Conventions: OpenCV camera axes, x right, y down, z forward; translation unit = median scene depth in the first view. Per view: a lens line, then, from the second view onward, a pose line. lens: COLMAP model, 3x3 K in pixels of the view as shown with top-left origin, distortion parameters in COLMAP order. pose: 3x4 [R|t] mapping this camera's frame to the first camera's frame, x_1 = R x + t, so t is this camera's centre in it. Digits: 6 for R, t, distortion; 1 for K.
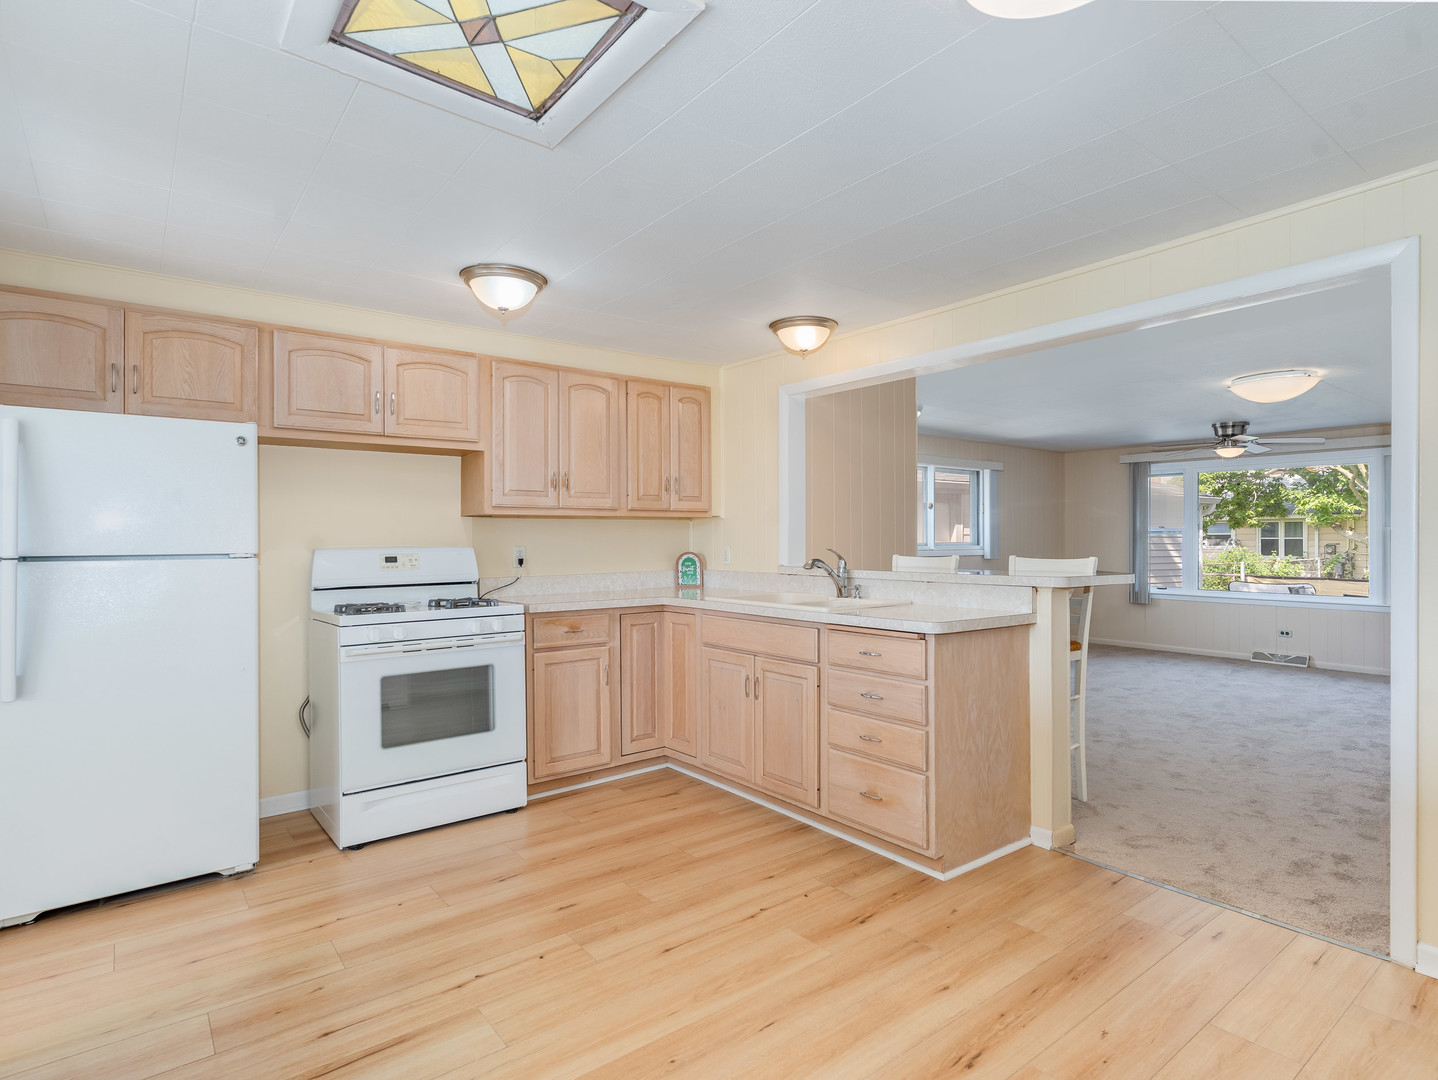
lens RADIAL K [[768.7, 0, 719.0], [0, 768.7, 540.0], [0, 0, 1]] dist [0.000367, 0.001168]
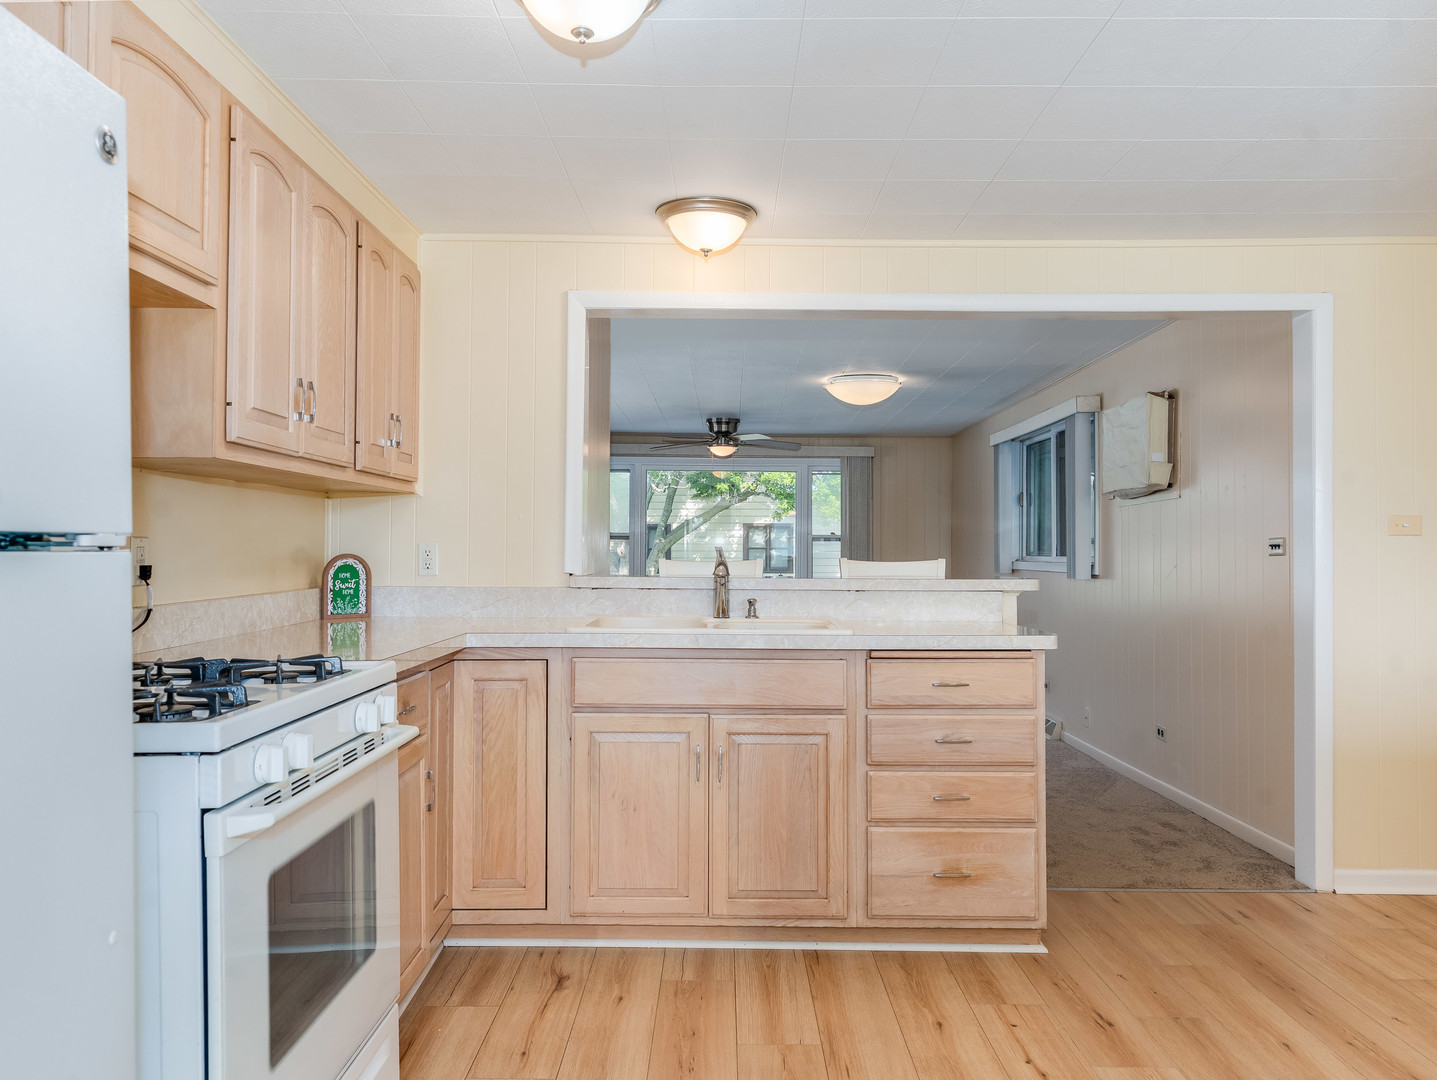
lens RADIAL K [[1030.9, 0, 718.5], [0, 1030.9, 540.0], [0, 0, 1]] dist [0.007640, 0.003194]
pose [[0.618652, 0.014267, 0.785535, -0.524557], [-0.007433, 0.999897, -0.012307, 0.014662], [-0.785630, 0.001775, 0.618694, 0.395003]]
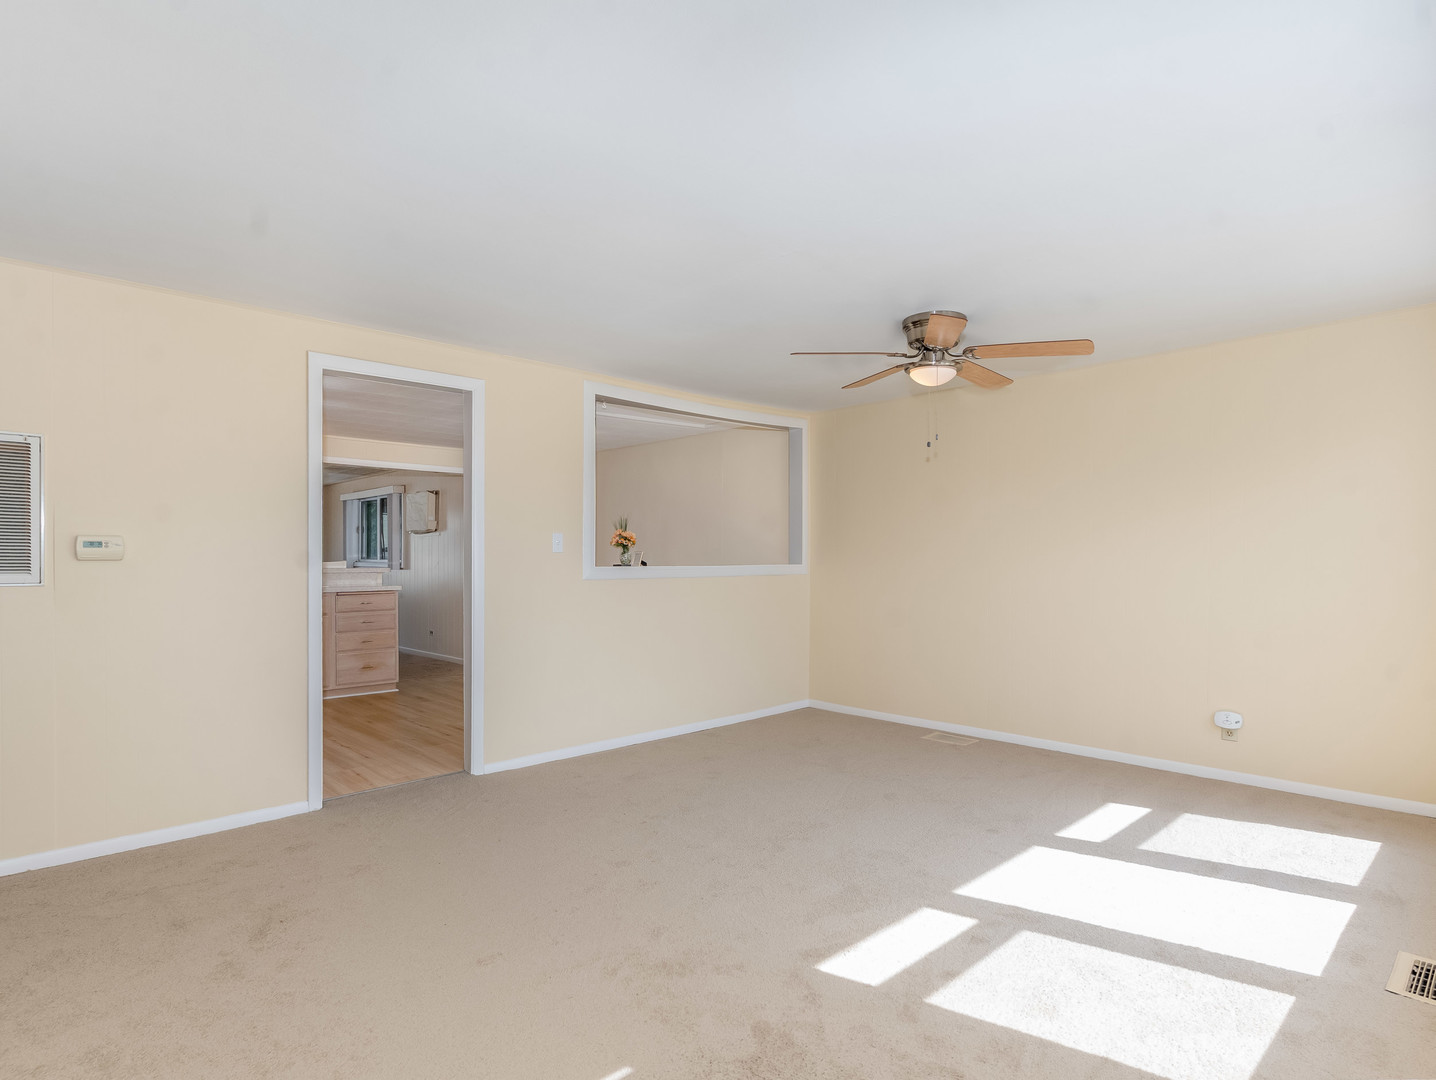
lens RADIAL K [[799.1, 0, 723.4], [0, 799.1, 559.7], [0, 0, 1]] dist [0.004543, 0.001087]
pose [[-0.100547, 0.000723, 0.994932, -1.553884], [-0.001540, 0.999998, -0.000882, 0.018033], [-0.994931, -0.001621, -0.100546, 0.151848]]
